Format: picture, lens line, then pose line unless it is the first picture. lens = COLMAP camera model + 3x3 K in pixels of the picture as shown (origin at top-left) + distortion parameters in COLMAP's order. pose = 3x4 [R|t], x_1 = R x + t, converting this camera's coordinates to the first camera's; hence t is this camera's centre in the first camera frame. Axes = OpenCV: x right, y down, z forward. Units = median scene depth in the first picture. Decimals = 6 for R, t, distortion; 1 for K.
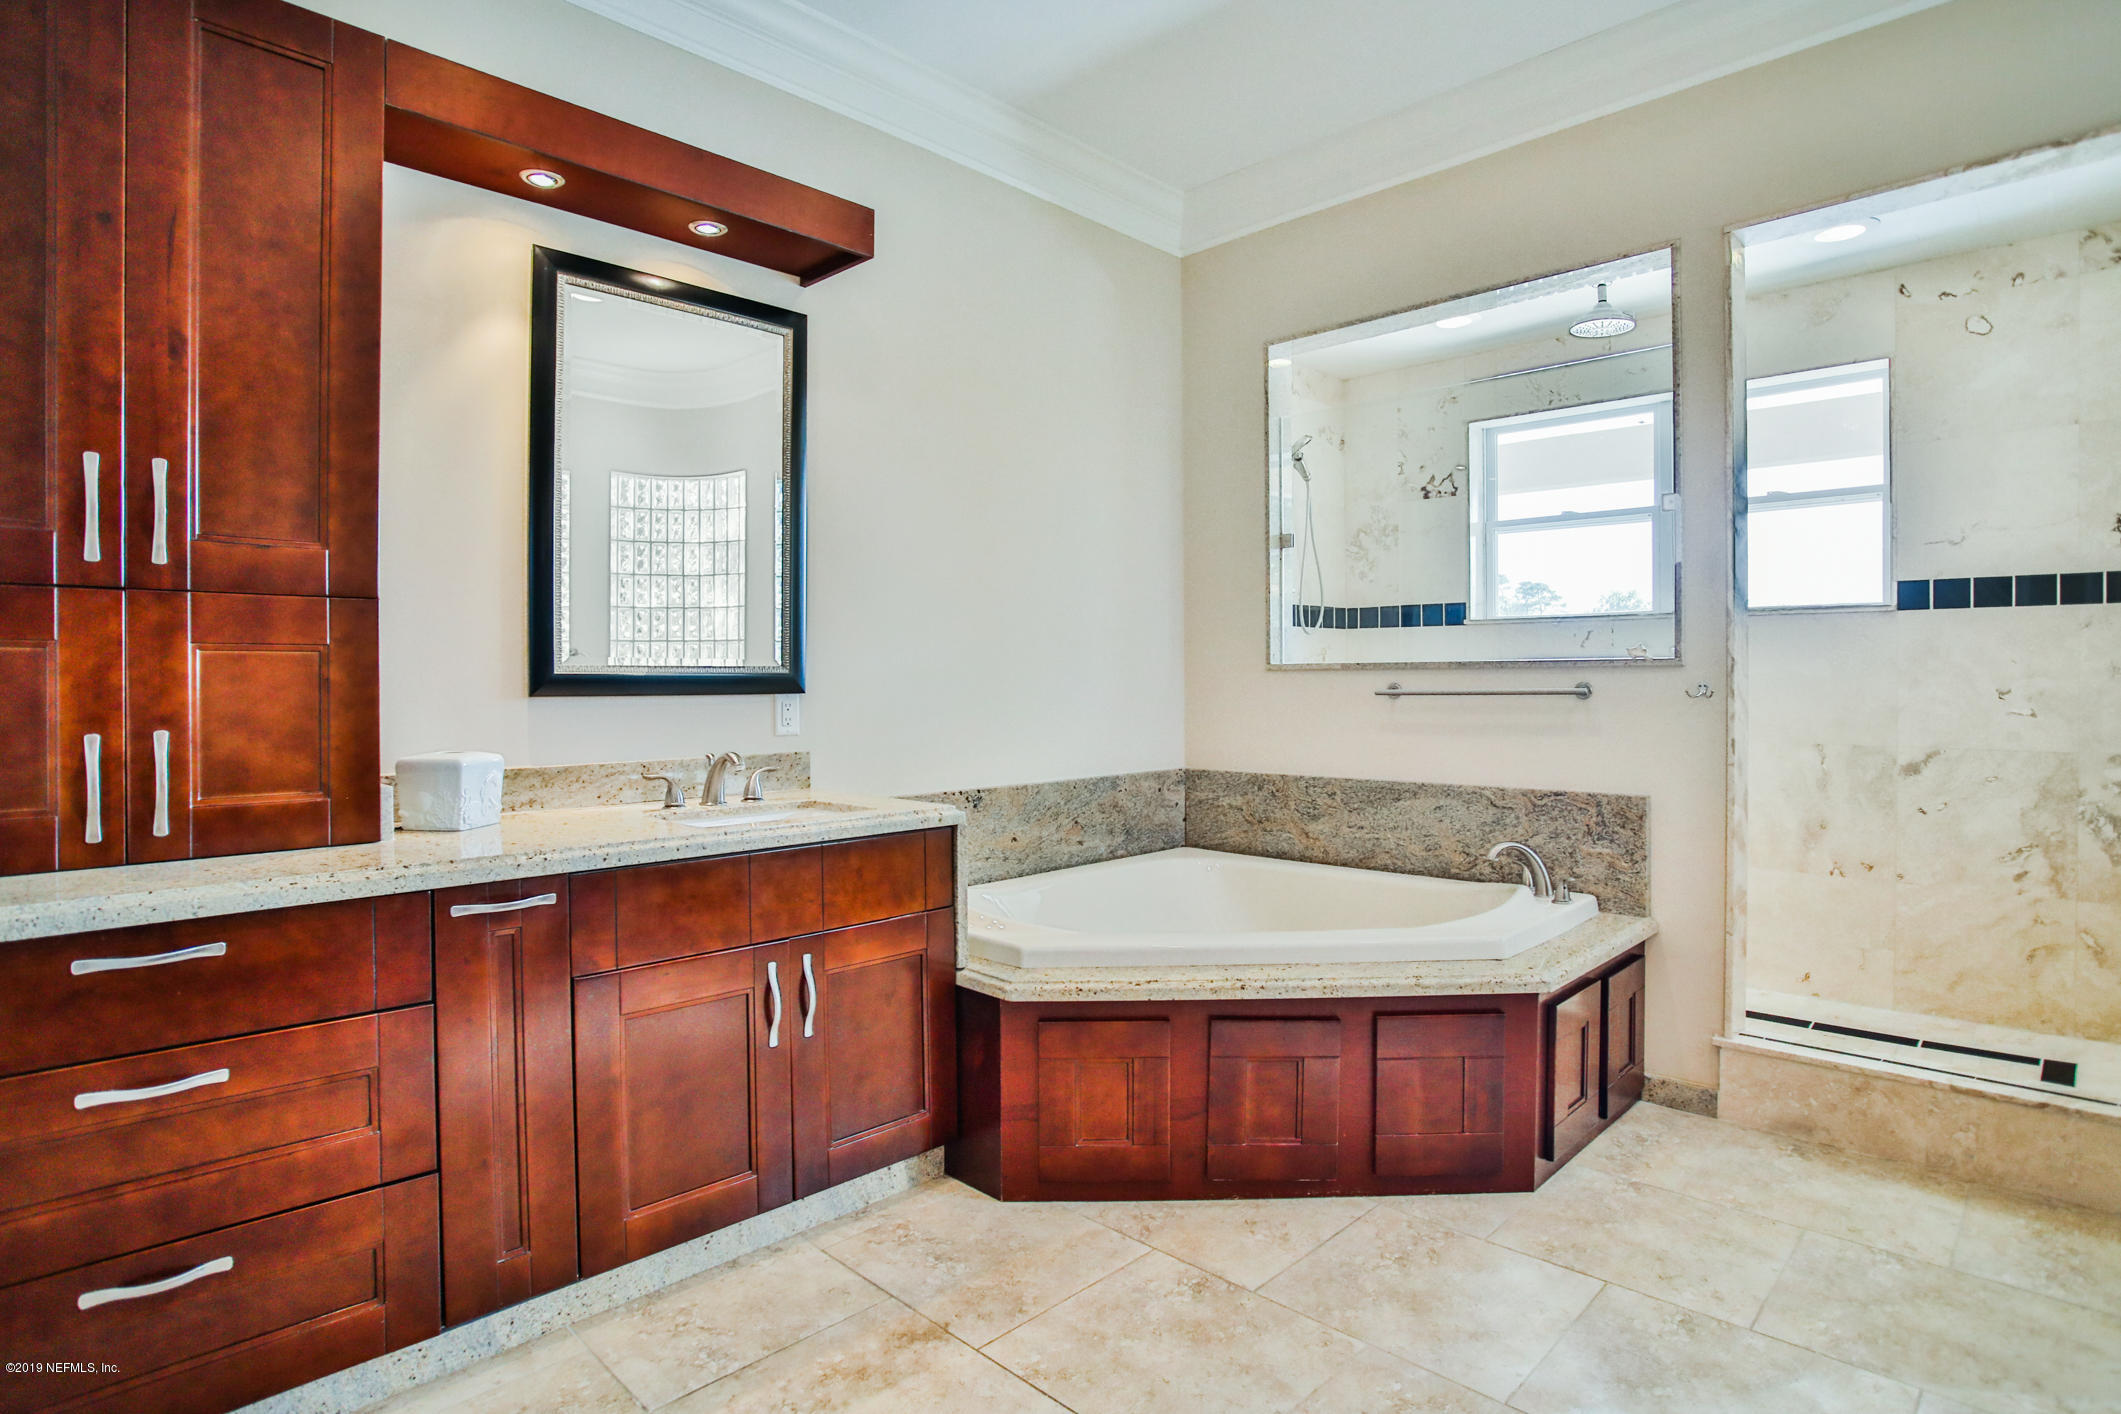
lens RADIAL K [[1105.2, 0, 1066.2], [0, 1105.2, 695.8], [0, 0, 1]] dist [-0.067505, 0.026217]
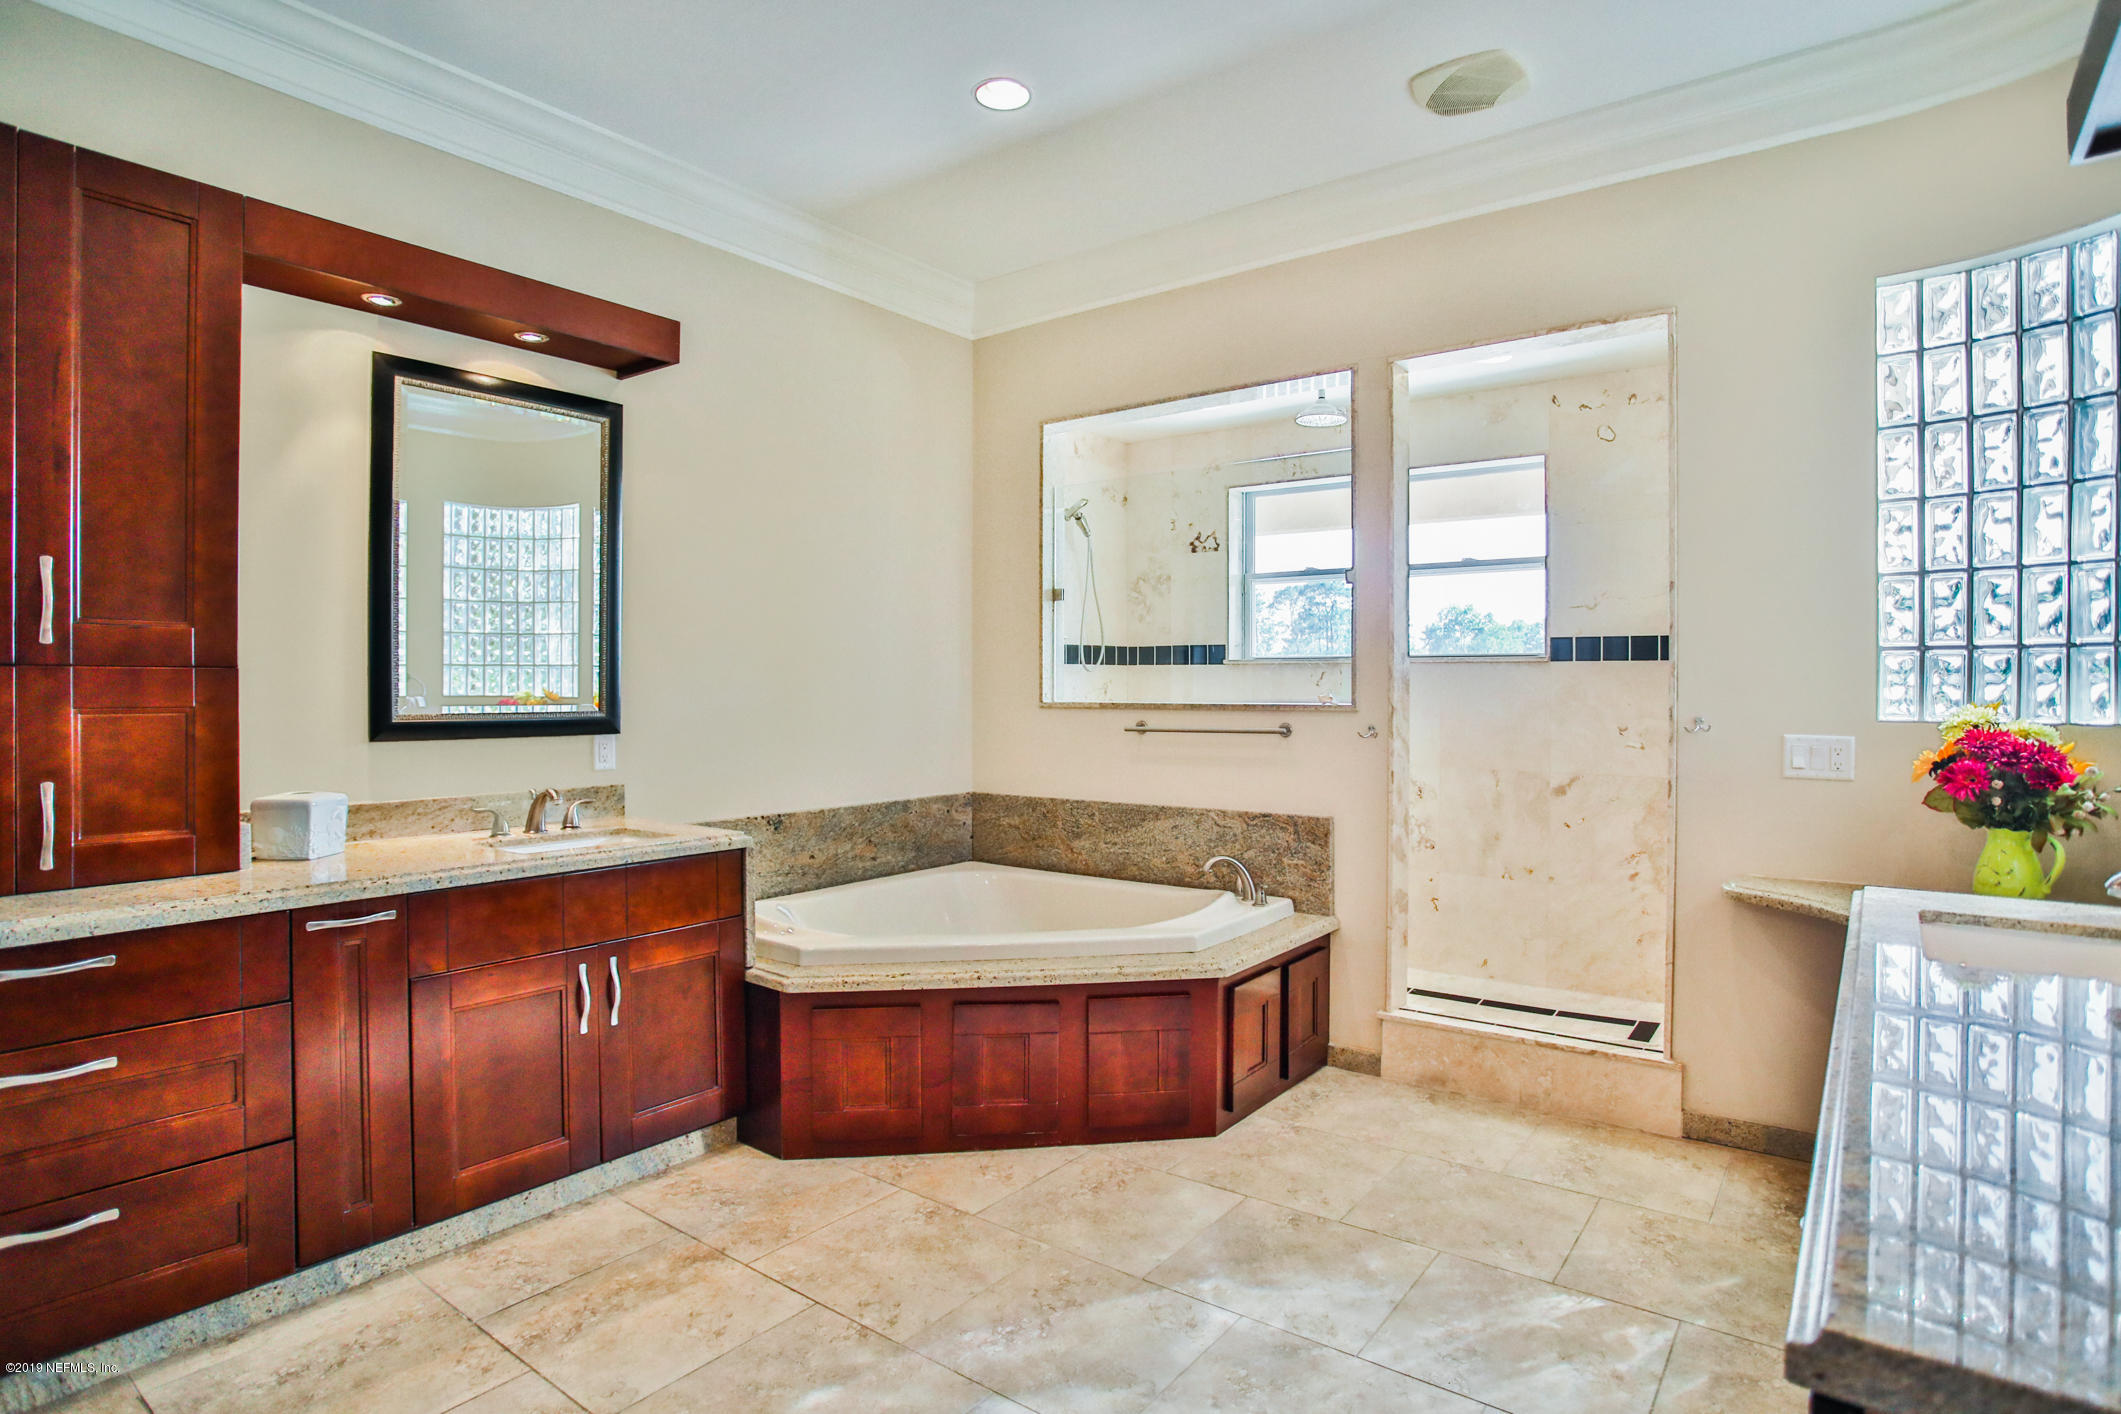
lens RADIAL K [[1105.2, 0, 1067.7], [0, 1105.2, 703.3], [0, 0, 1]] dist [-0.067505, 0.026217]
pose [[0.991808, 0.002590, 0.127713, 0.098807], [-0.002435, 0.999996, -0.001369, -0.040596], [-0.127716, 0.001047, 0.991810, -0.235998]]
